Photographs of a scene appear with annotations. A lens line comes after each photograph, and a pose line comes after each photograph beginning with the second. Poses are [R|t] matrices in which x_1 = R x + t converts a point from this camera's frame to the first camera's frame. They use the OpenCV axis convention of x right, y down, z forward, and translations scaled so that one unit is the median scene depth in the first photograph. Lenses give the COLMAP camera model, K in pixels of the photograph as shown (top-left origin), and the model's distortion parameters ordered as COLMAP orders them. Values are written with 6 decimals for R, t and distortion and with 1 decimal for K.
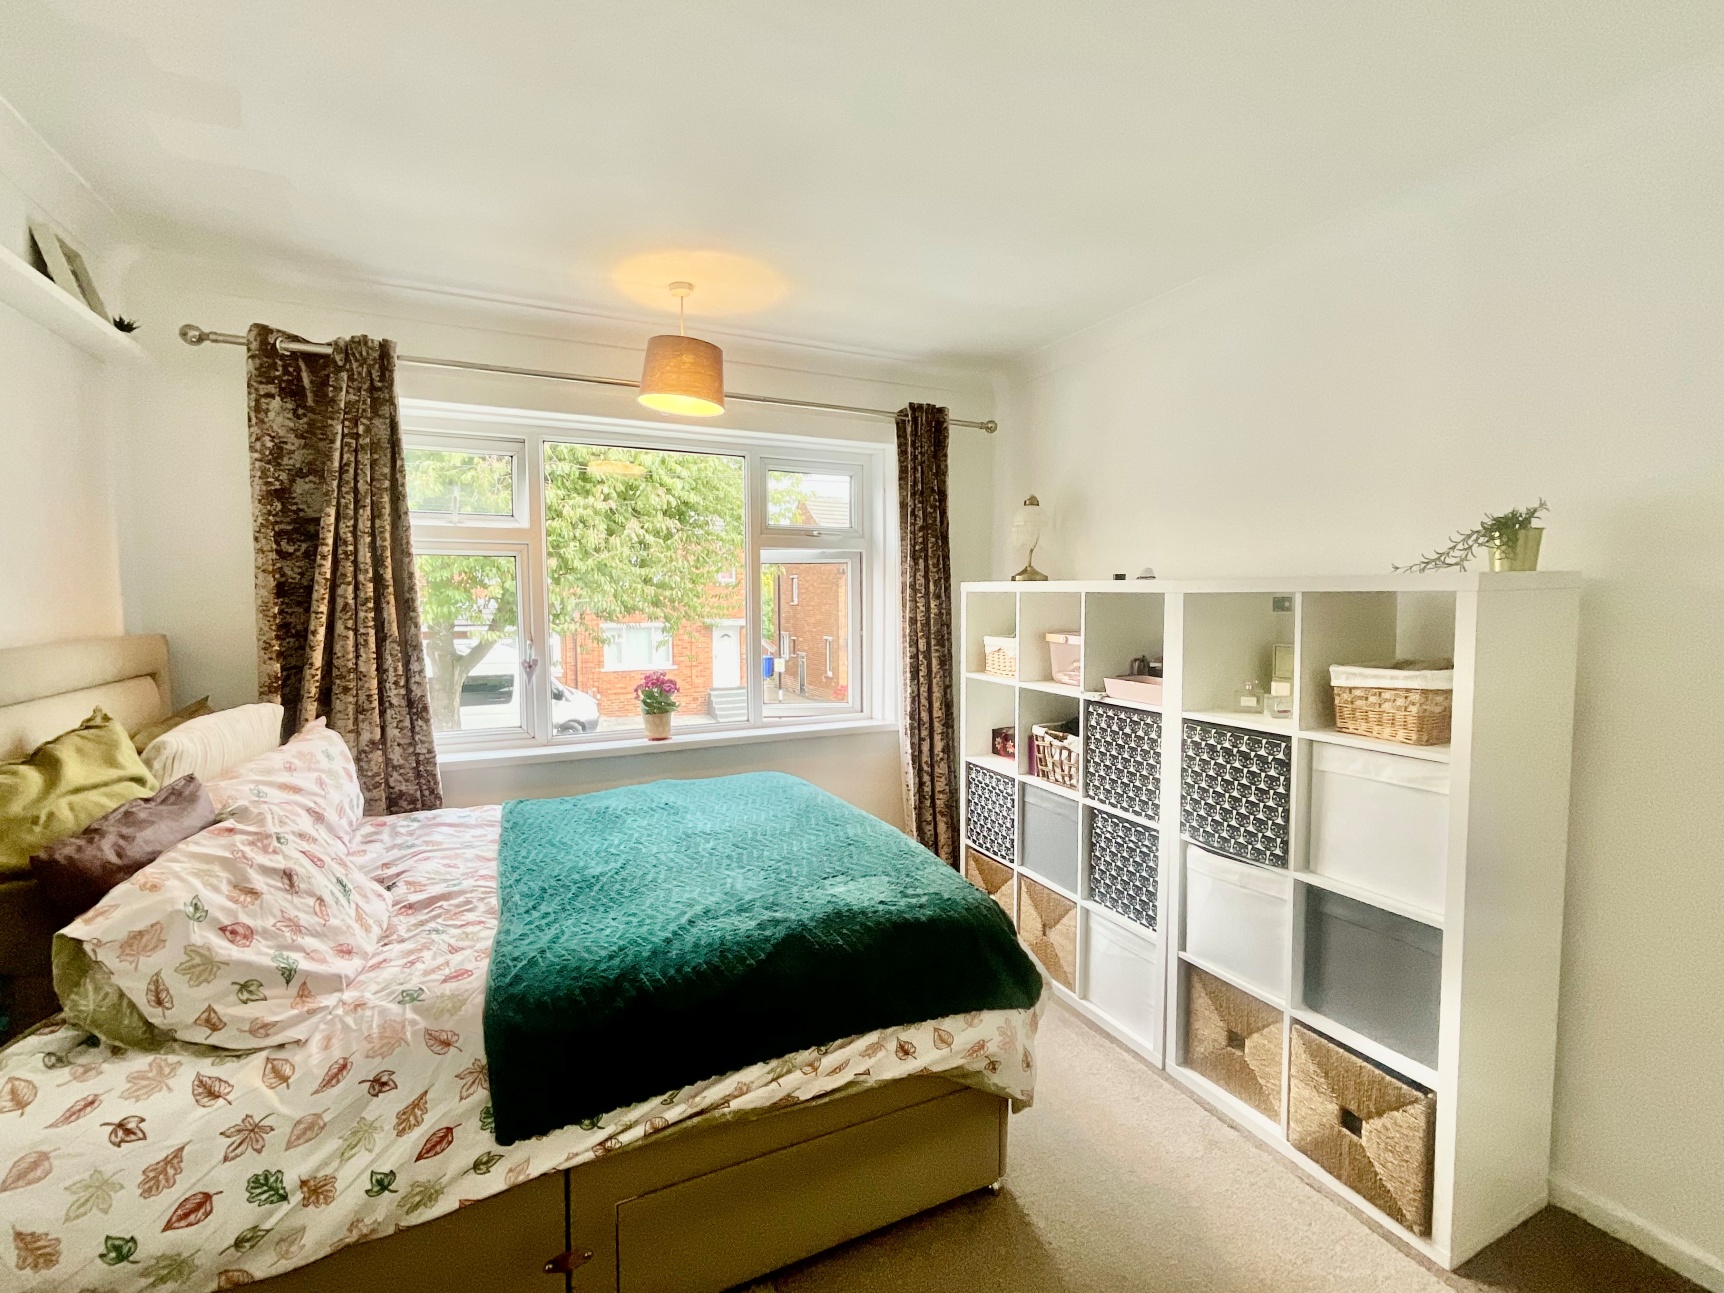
lens RADIAL K [[784.6, 0, 862.0], [0, 784.6, 646.5], [0, 0, 1]] dist [-0.000493, 0.001138]
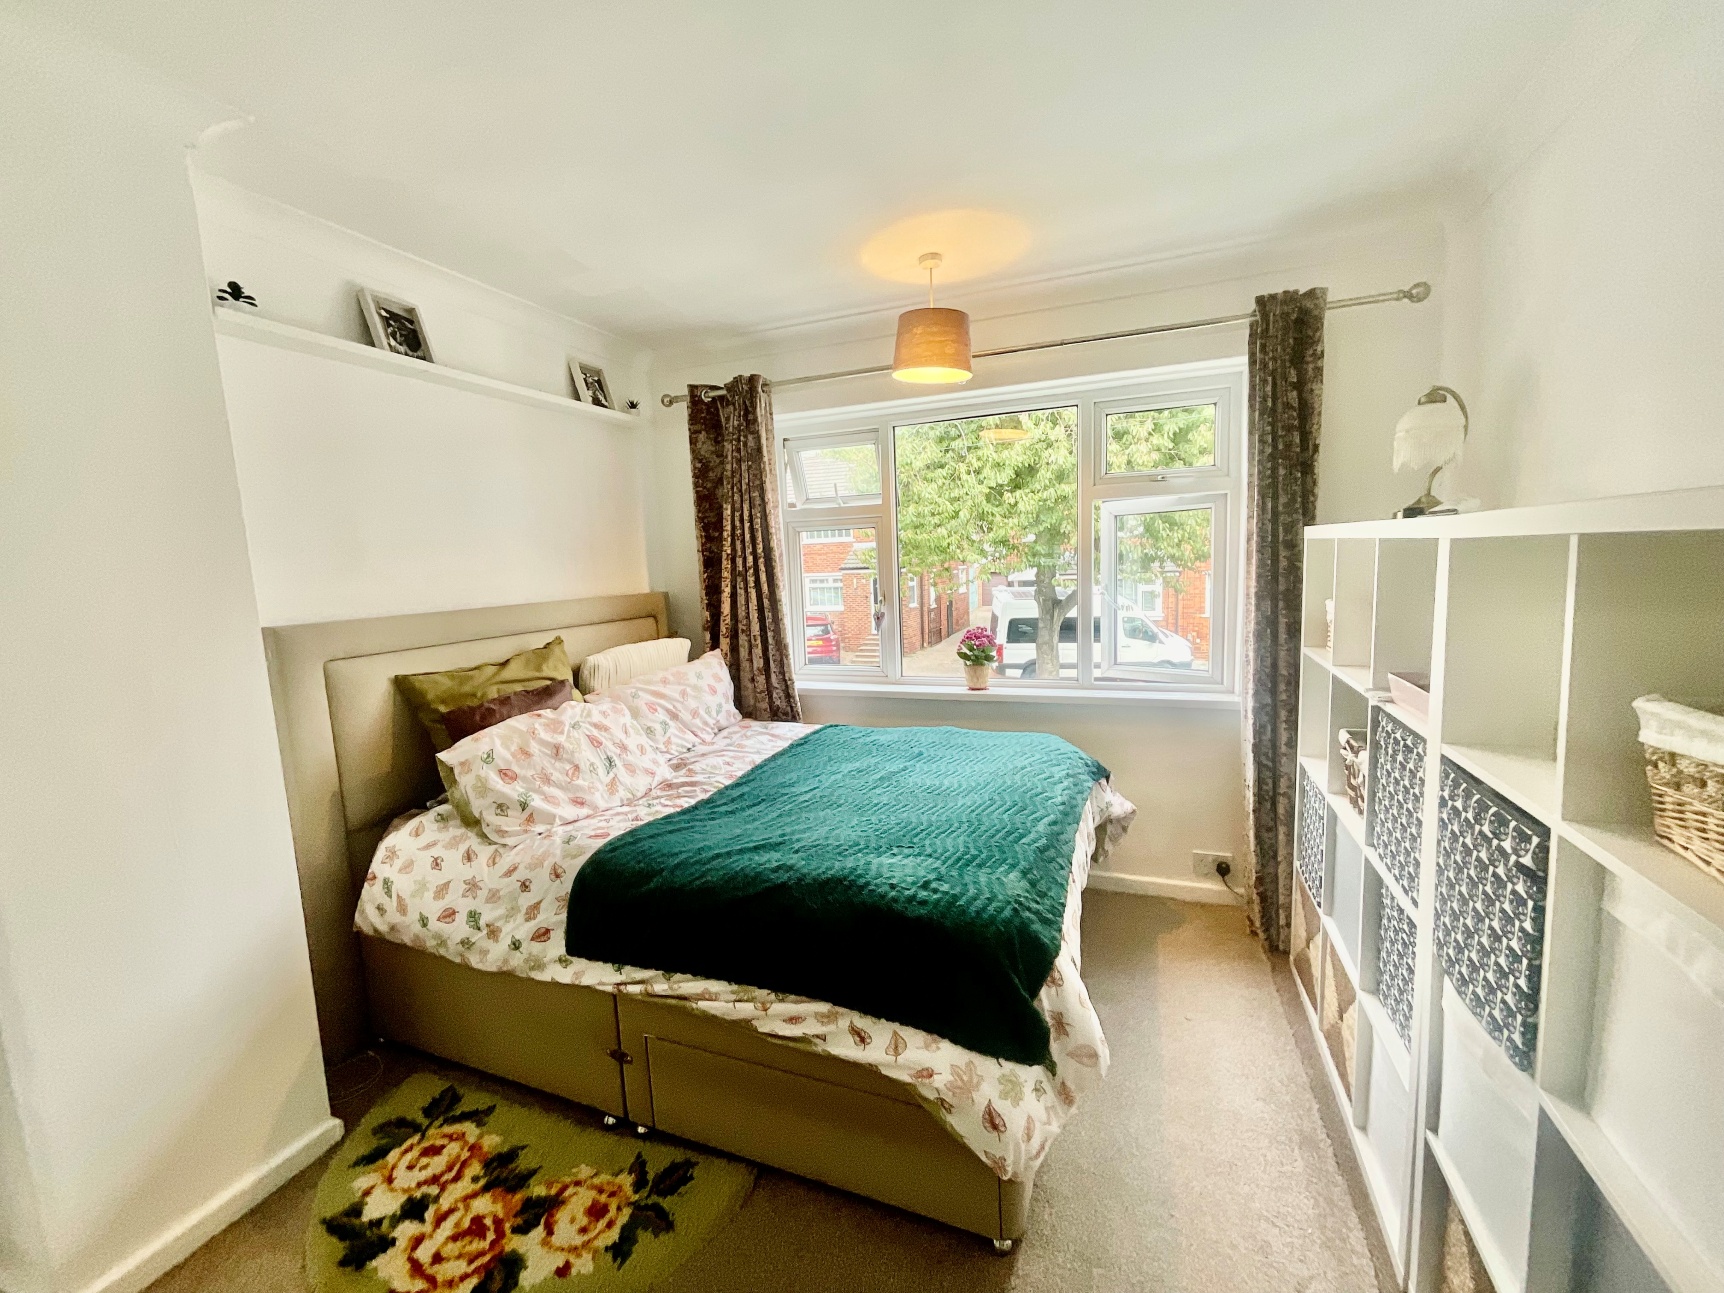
lens RADIAL K [[705.5, 0, 856.6], [0, 705.5, 647.1], [0, 0, 1]] dist [-0.018202, 0.017682]
pose [[0.671604, 0.067563, -0.737823, 0.594545], [-0.007883, 0.996429, 0.084069, -0.034670], [0.740868, -0.050645, 0.669739, 0.395533]]
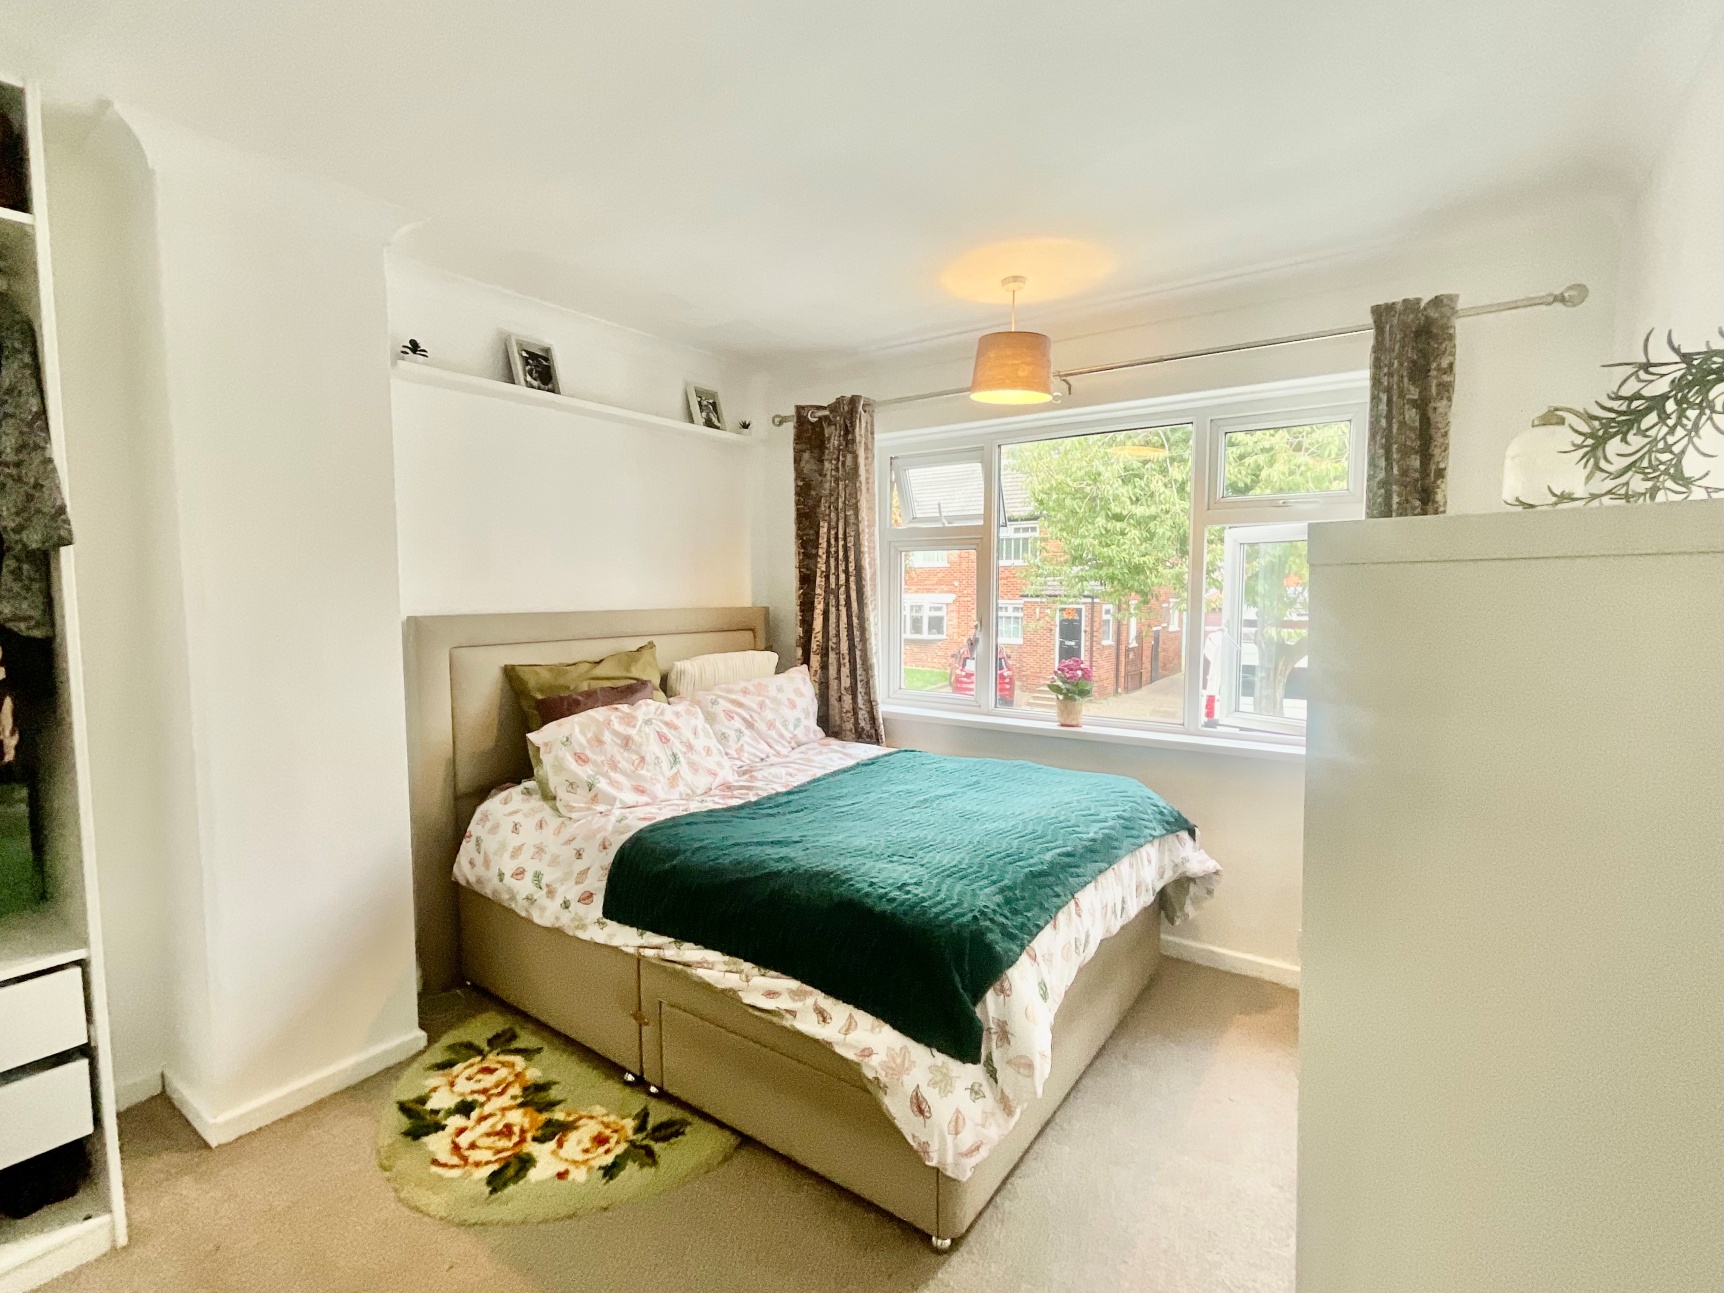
lens RADIAL K [[807.3, 0, 853.8], [0, 807.3, 647.4], [0, 0, 1]] dist [-0.002467, 0.000145]
pose [[0.470980, 0.068831, -0.879454, 0.890039], [-0.055667, 0.997283, 0.048241, -0.027591], [0.880386, 0.026236, 0.473532, 0.462660]]
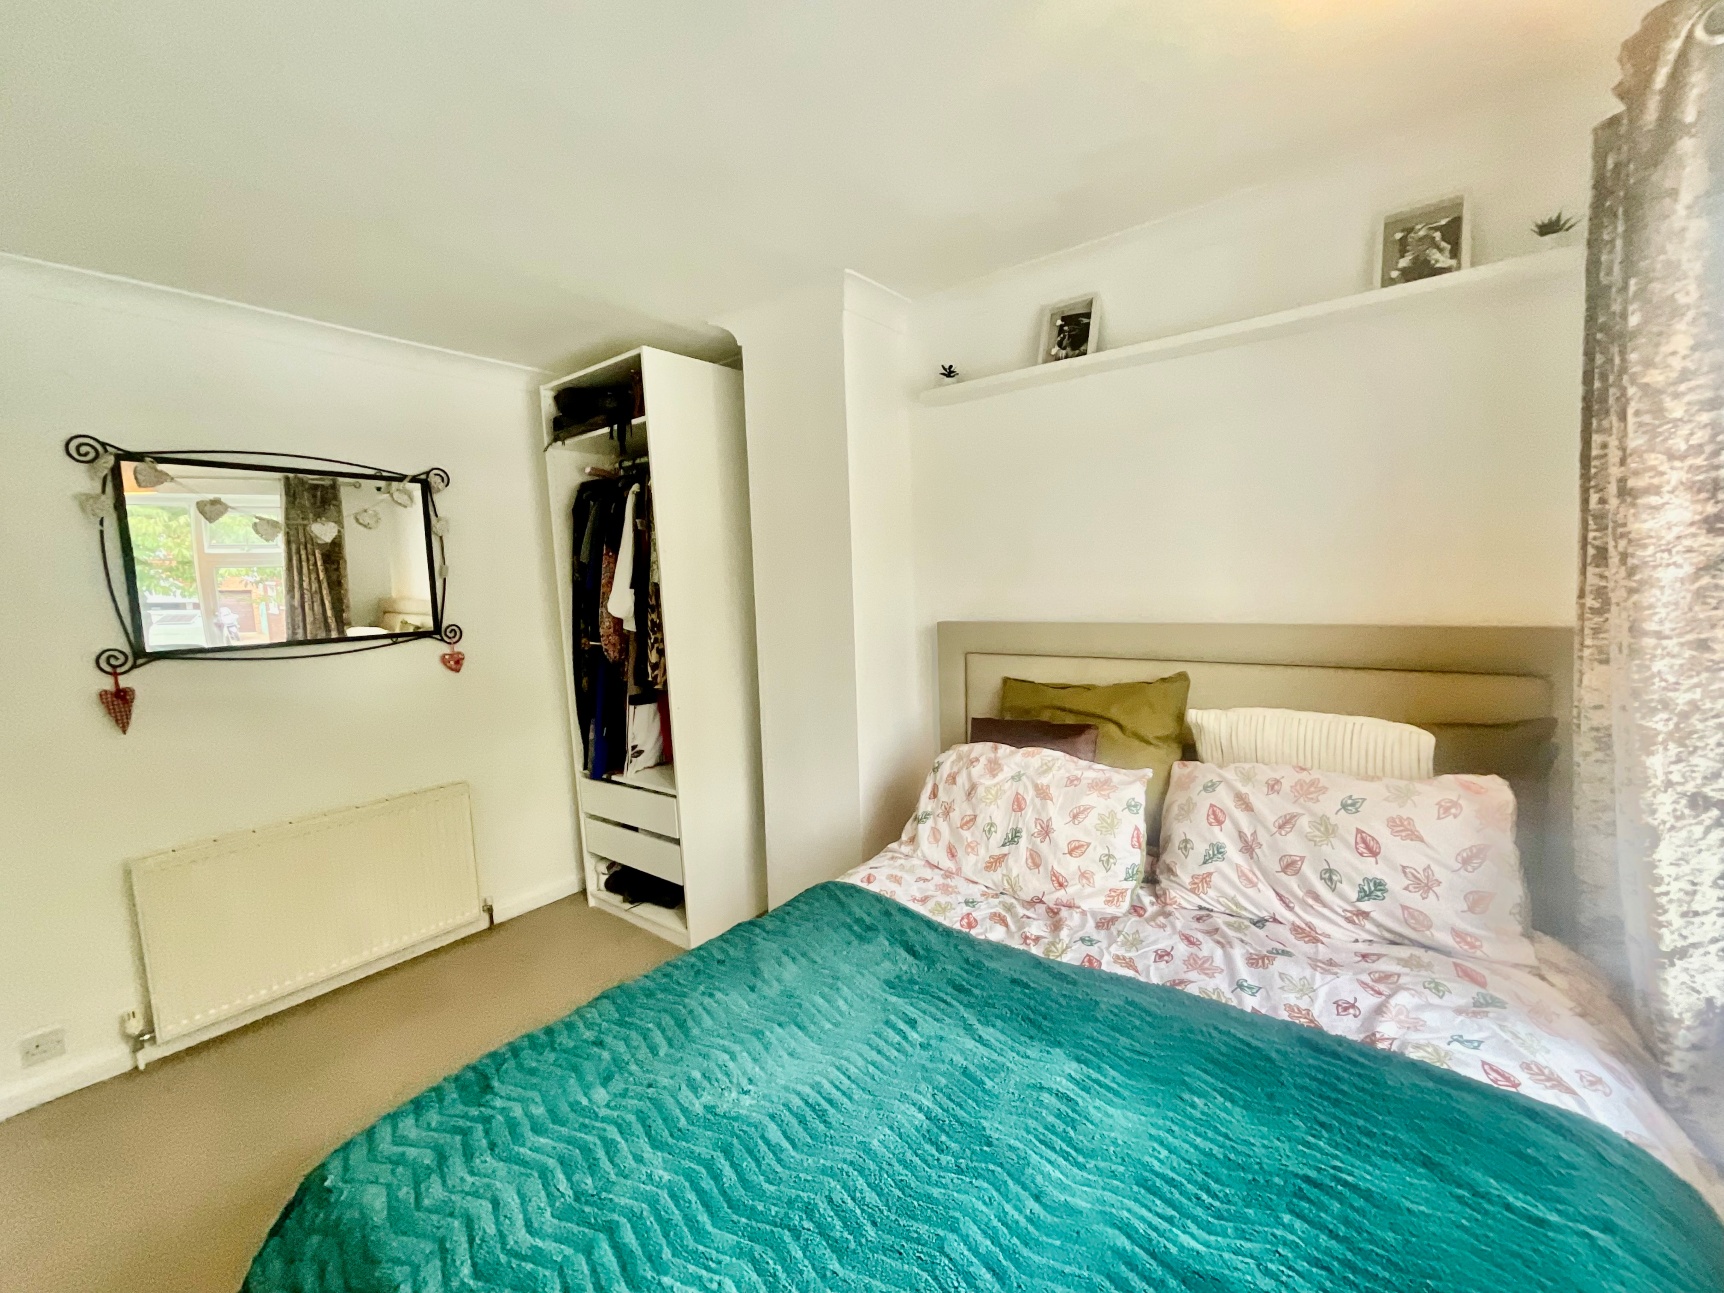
lens RADIAL K [[695.6, 0, 865.5], [0, 695.6, 641.5], [0, 0, 1]] dist [0.002124, 0.000012]
pose [[-0.889389, 0.075002, -0.450956, 0.003338], [0.009969, 0.989397, 0.144893, -0.131041], [0.457042, 0.124371, -0.880707, 1.603180]]
